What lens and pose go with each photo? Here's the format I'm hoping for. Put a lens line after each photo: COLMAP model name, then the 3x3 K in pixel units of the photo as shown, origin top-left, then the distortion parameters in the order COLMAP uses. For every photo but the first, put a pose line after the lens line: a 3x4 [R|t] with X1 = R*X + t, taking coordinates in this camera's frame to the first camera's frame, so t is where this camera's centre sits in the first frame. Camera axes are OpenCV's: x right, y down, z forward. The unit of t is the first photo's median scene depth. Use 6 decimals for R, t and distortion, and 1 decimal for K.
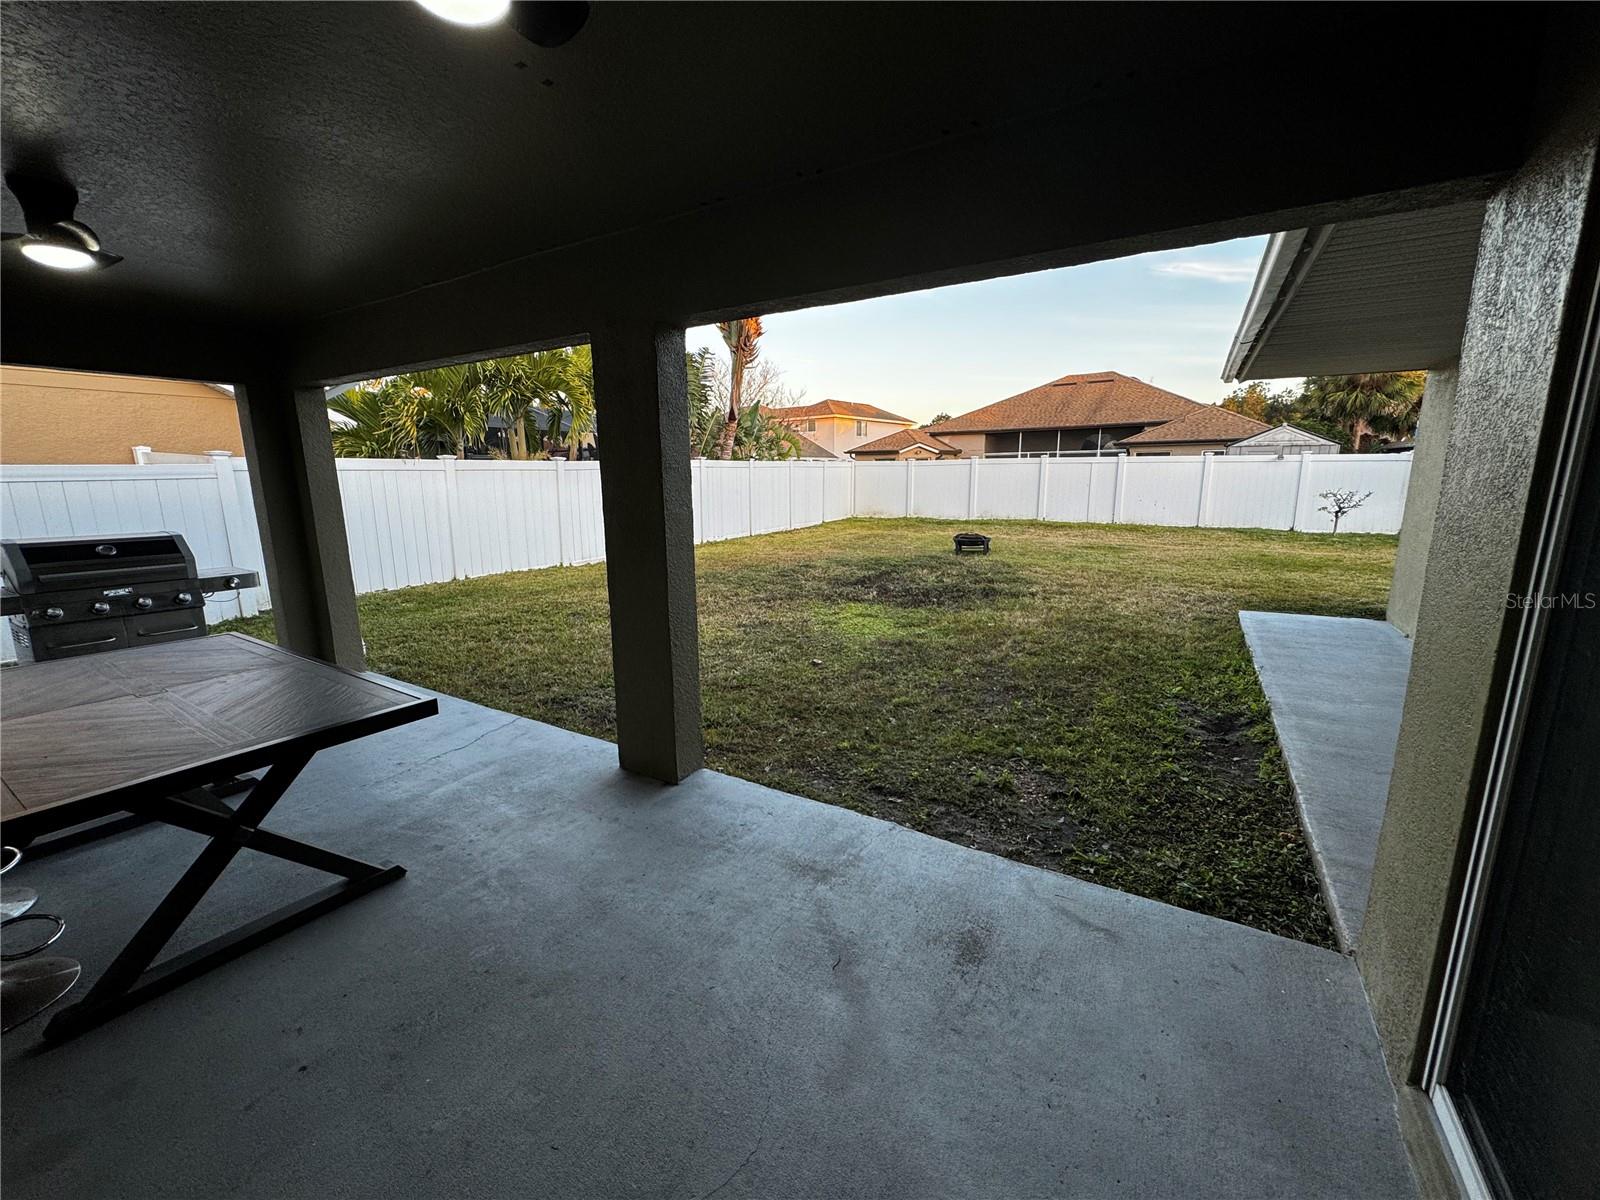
lens RADIAL K [[639.5, 0, 800.0], [0, 639.5, 600.0], [0, 0, 1]] dist [-0.001316, -0.000007]
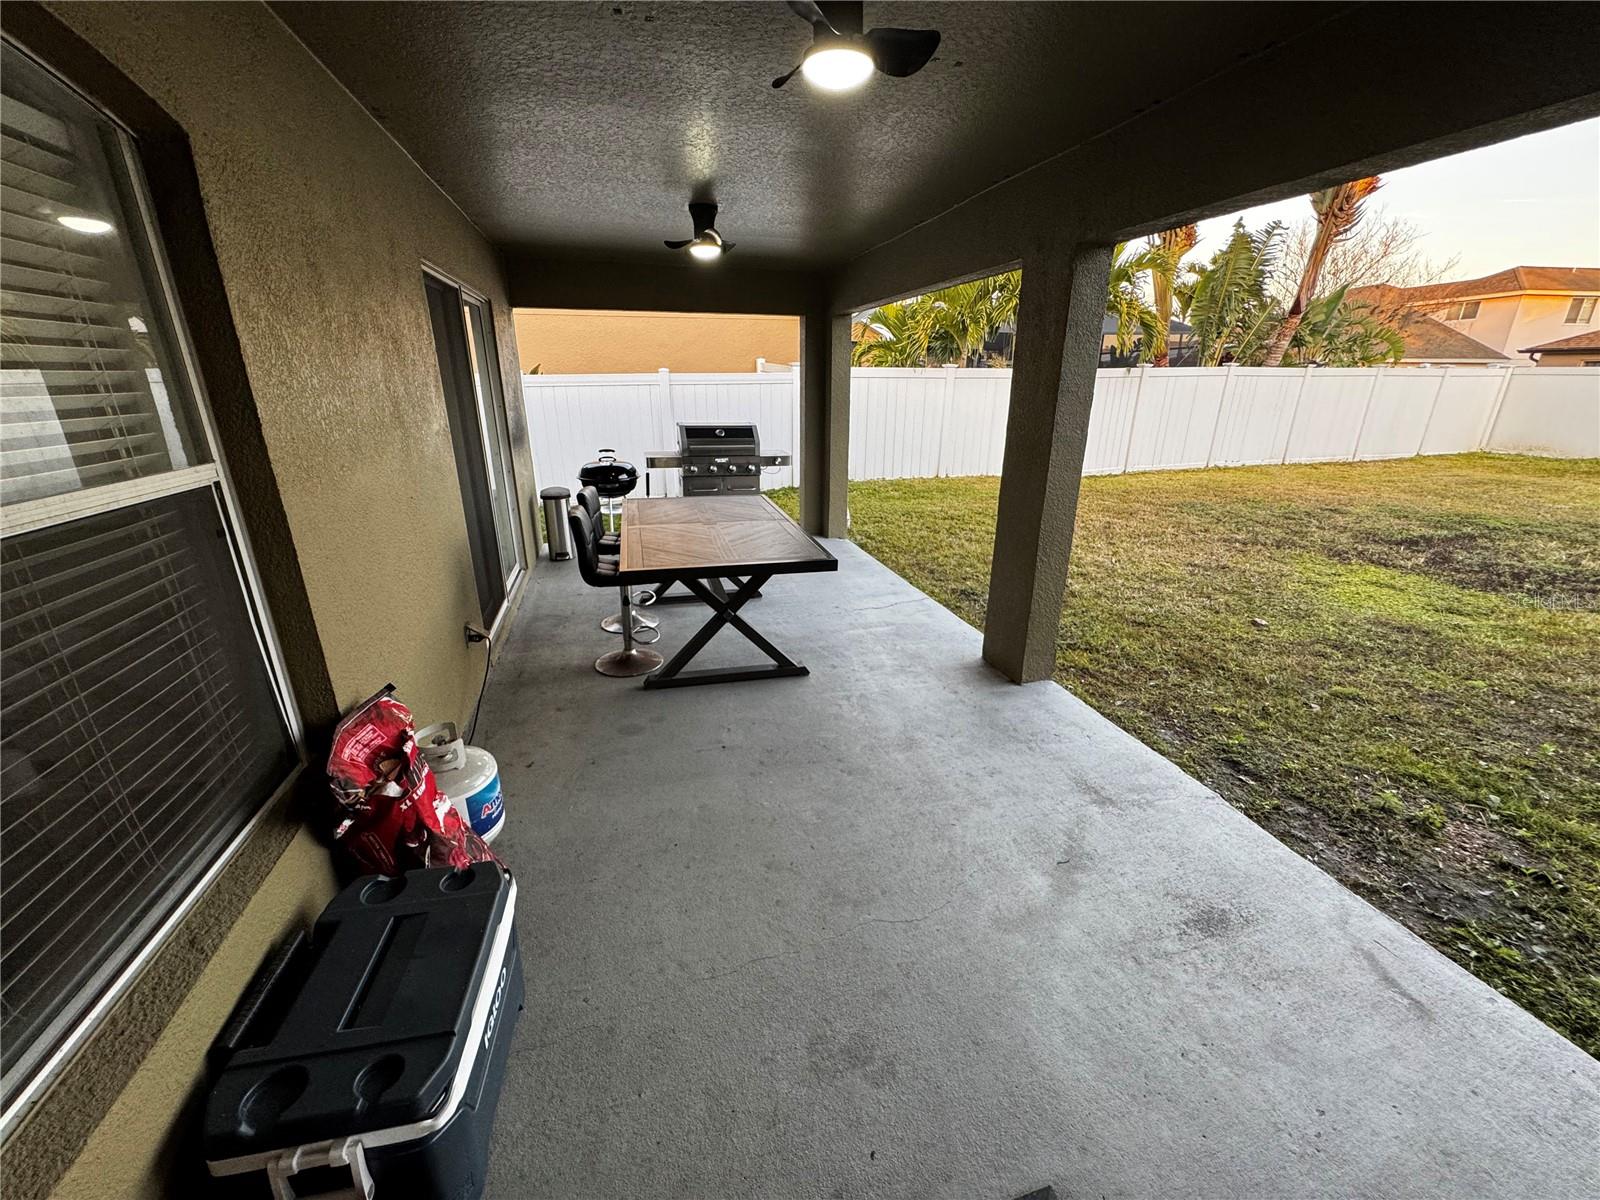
lens RADIAL K [[639.5, 0, 800.0], [0, 639.5, 600.0], [0, 0, 1]] dist [-0.001316, -0.000007]
pose [[0.725295, 0.238126, -0.645944, 0.148198], [-0.144587, 0.970037, 0.195253, -0.011160], [0.673084, -0.048221, 0.737992, -0.048126]]
